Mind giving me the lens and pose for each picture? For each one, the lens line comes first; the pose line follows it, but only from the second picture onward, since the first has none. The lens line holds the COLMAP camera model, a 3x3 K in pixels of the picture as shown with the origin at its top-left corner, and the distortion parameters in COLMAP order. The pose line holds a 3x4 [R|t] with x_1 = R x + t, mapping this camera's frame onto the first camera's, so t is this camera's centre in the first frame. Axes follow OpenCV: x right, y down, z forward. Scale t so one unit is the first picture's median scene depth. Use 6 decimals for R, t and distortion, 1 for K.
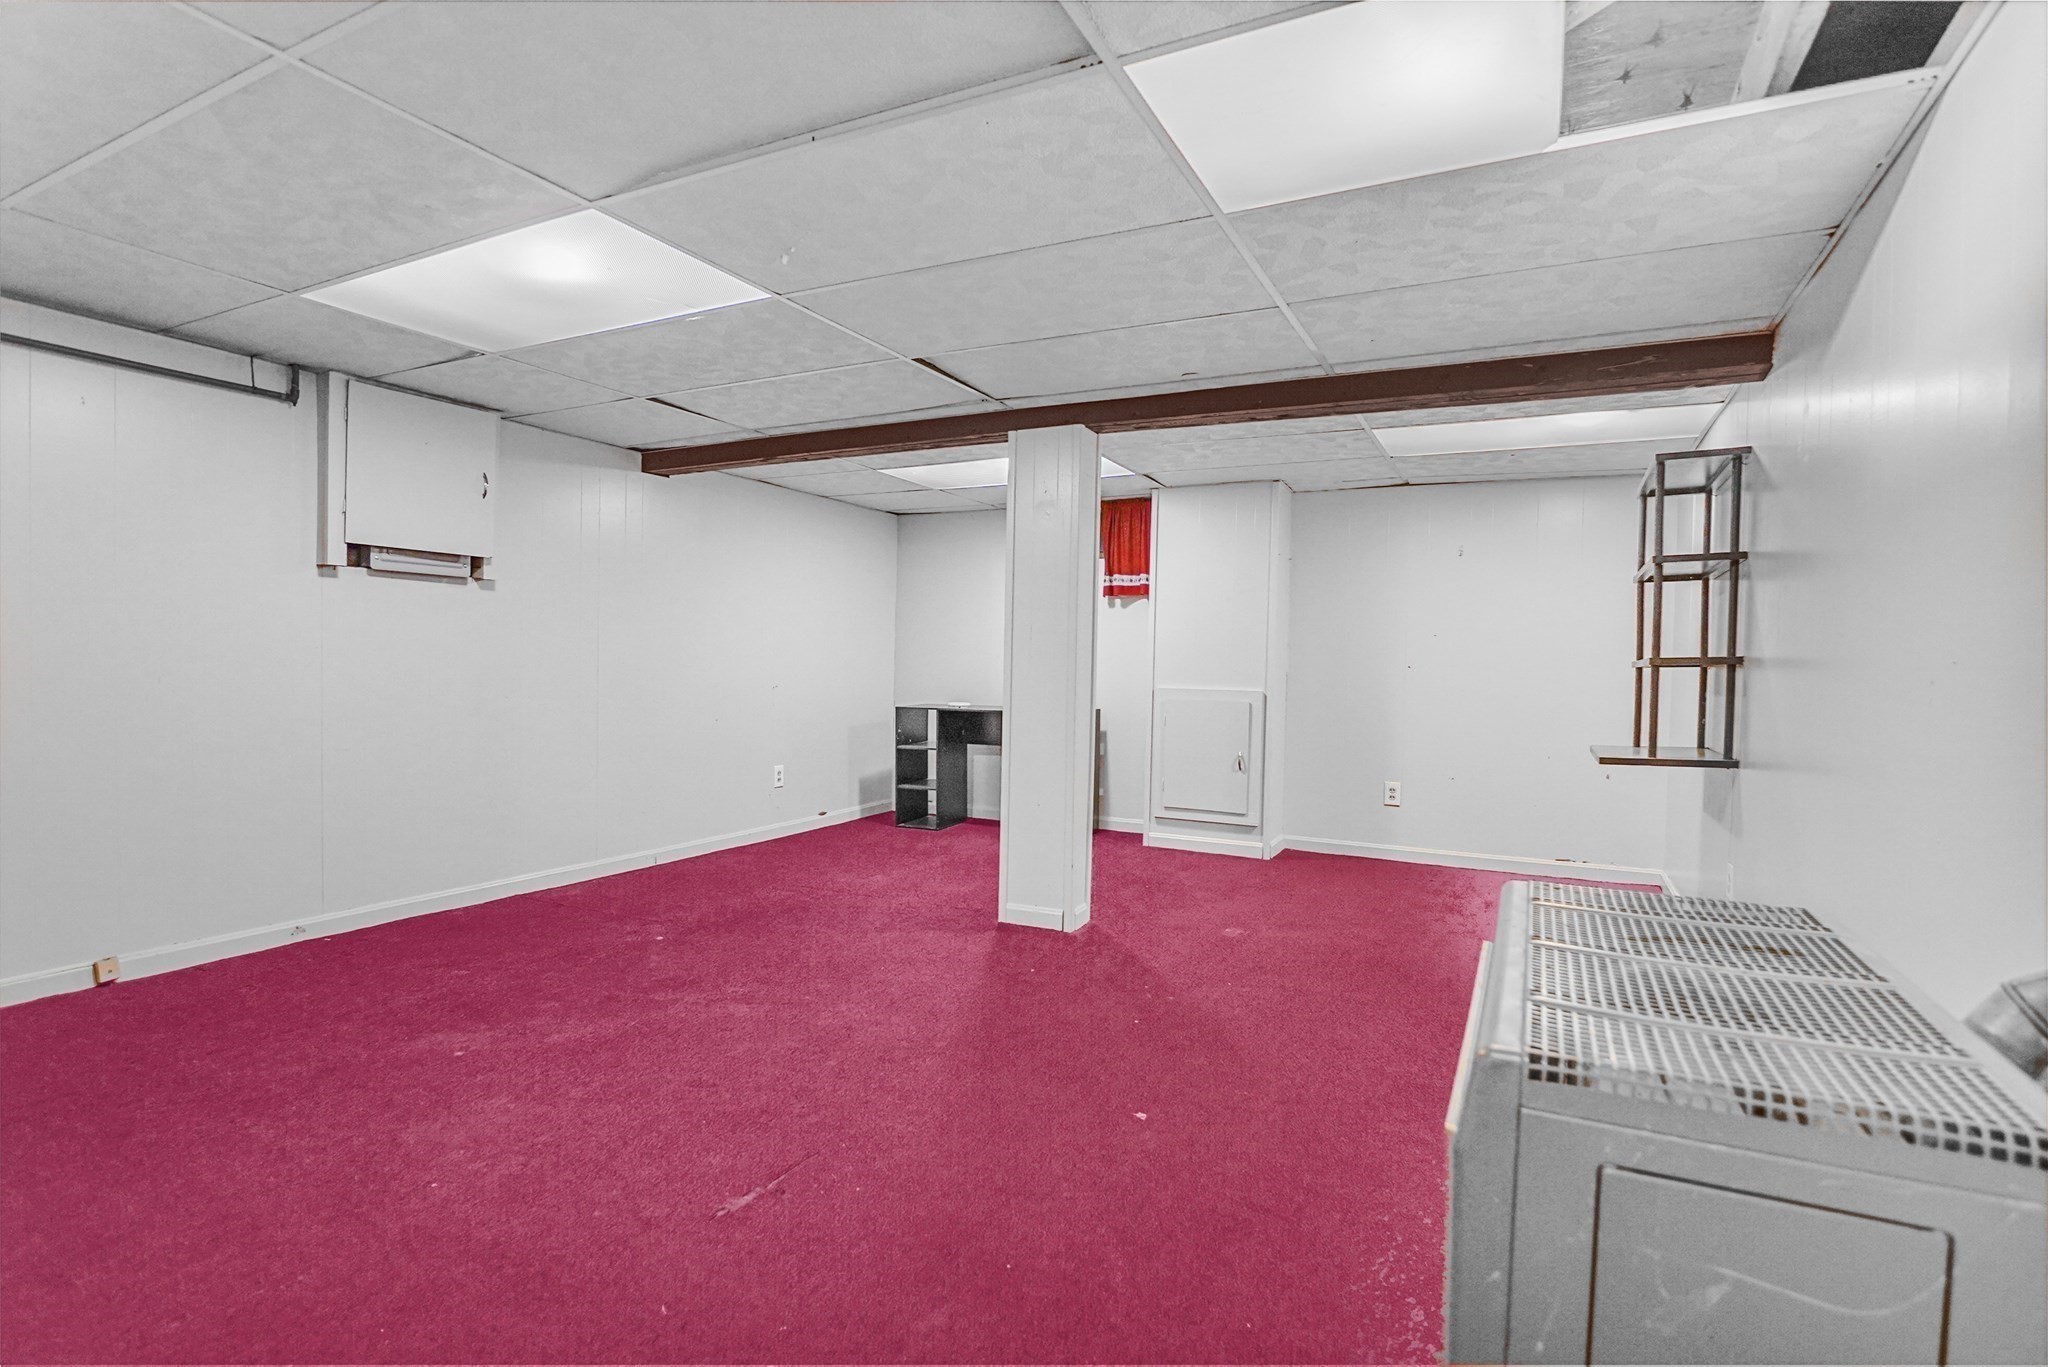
lens RADIAL K [[979.2, 0, 1021.5], [0, 979.2, 665.4], [0, 0, 1]] dist [-0.020847, -0.000751]
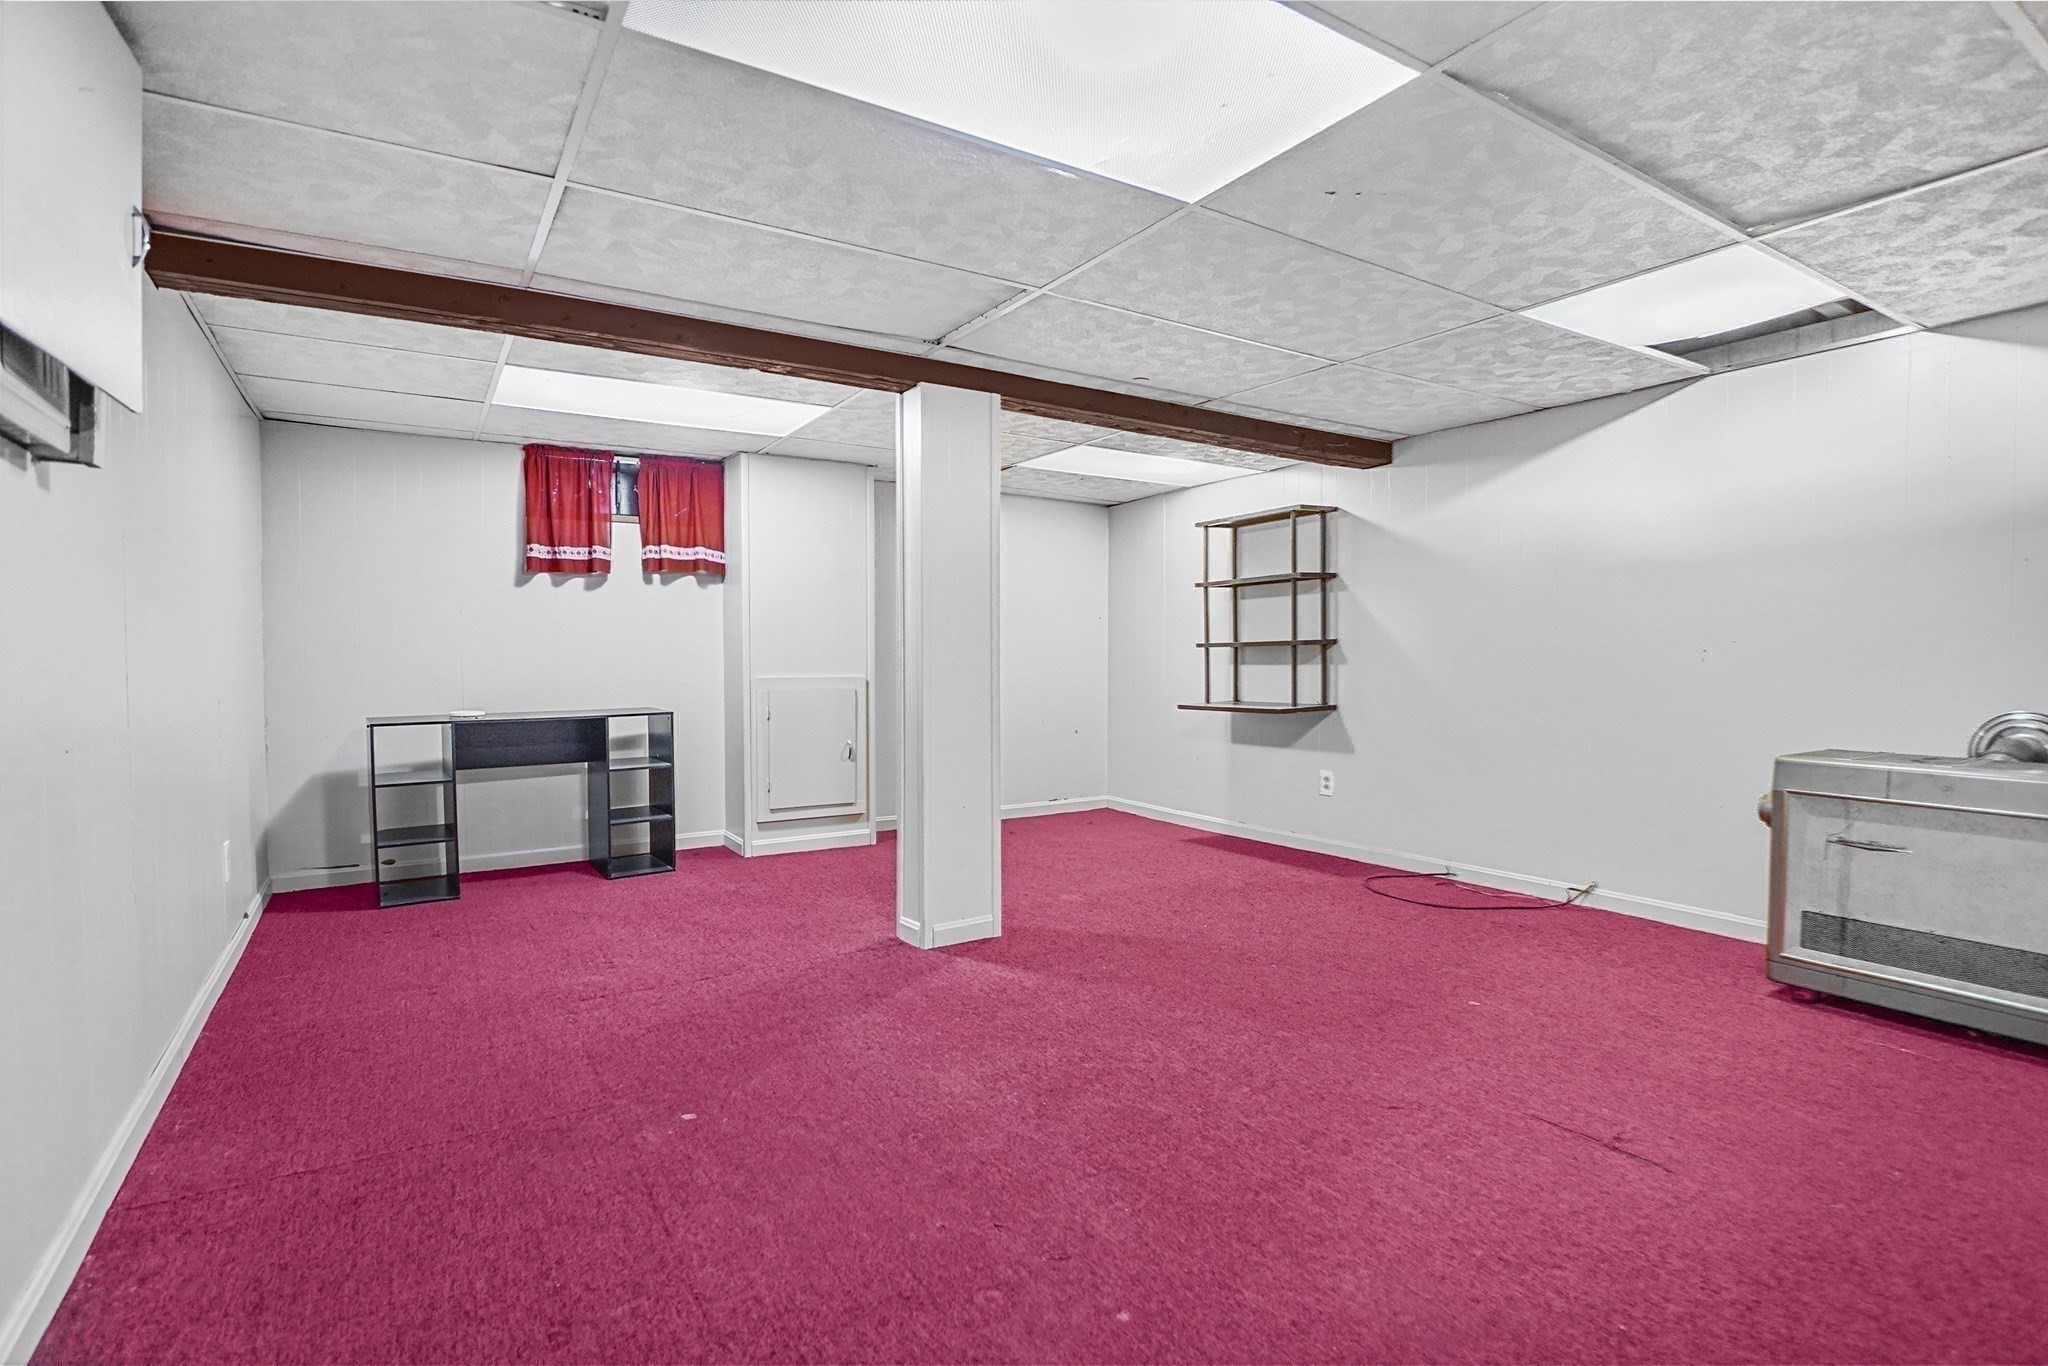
lens RADIAL K [[979.2, 0, 1021.5], [0, 979.2, 664.9], [0, 0, 1]] dist [-0.020847, -0.000751]
pose [[0.522829, -0.027074, 0.852008, -0.514309], [0.014230, 0.999633, 0.023033, -0.006306], [-0.852319, 0.000082, 0.523022, 0.344163]]
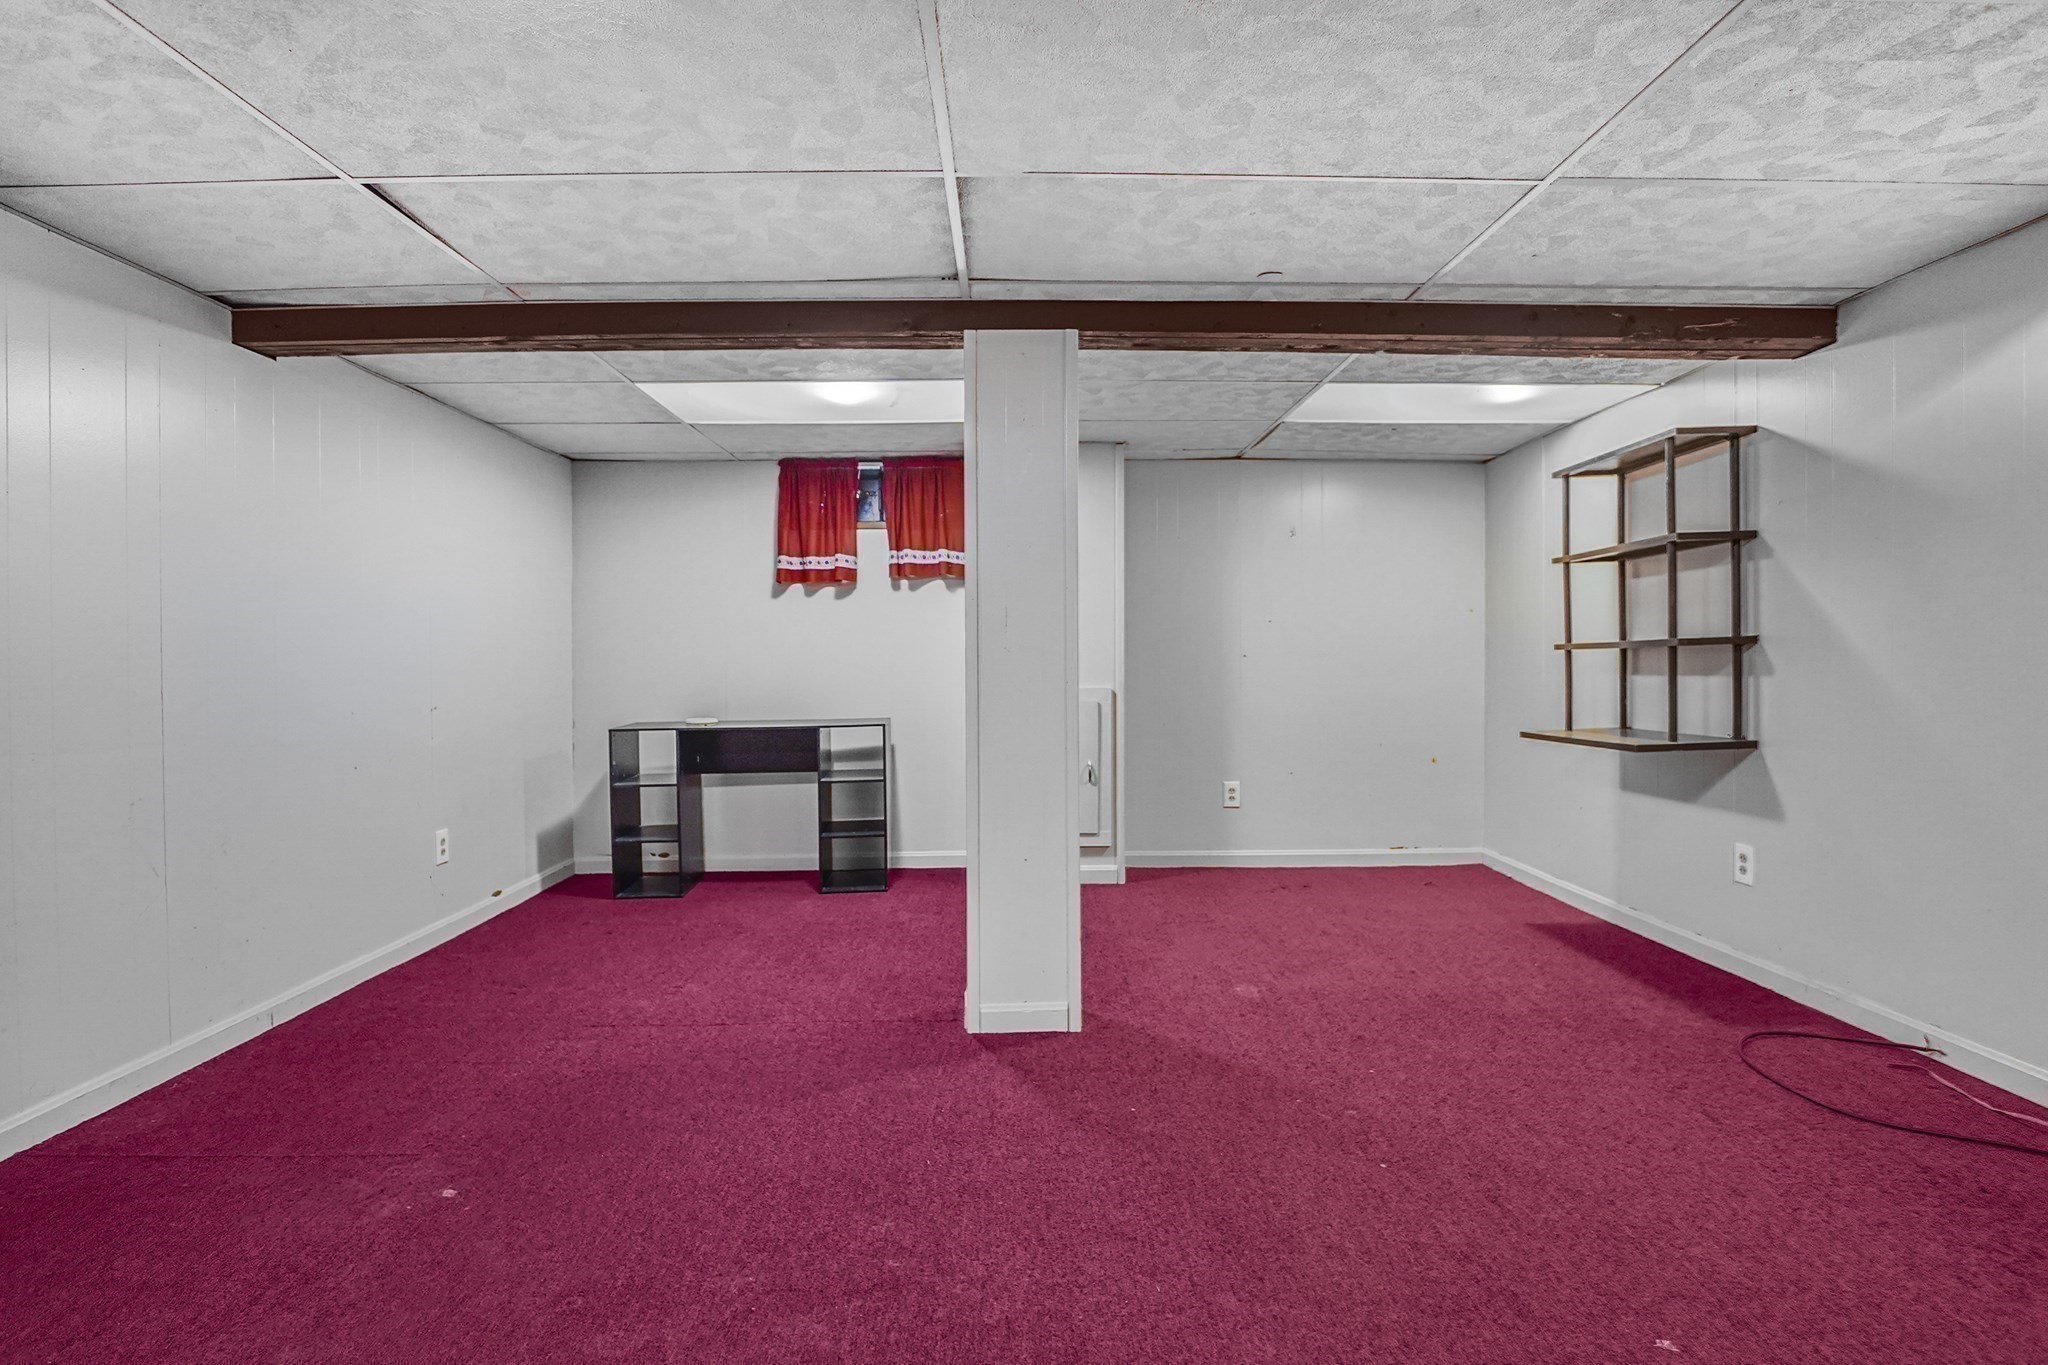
lens RADIAL K [[1012.6, 0, 1027.9], [0, 1012.6, 656.7], [0, 0, 1]] dist [-0.021264, -0.002719]
pose [[0.886613, -0.023244, 0.461928, -0.226078], [0.025004, 0.999685, 0.002311, -0.004814], [-0.461836, 0.009501, 0.886914, 0.246956]]
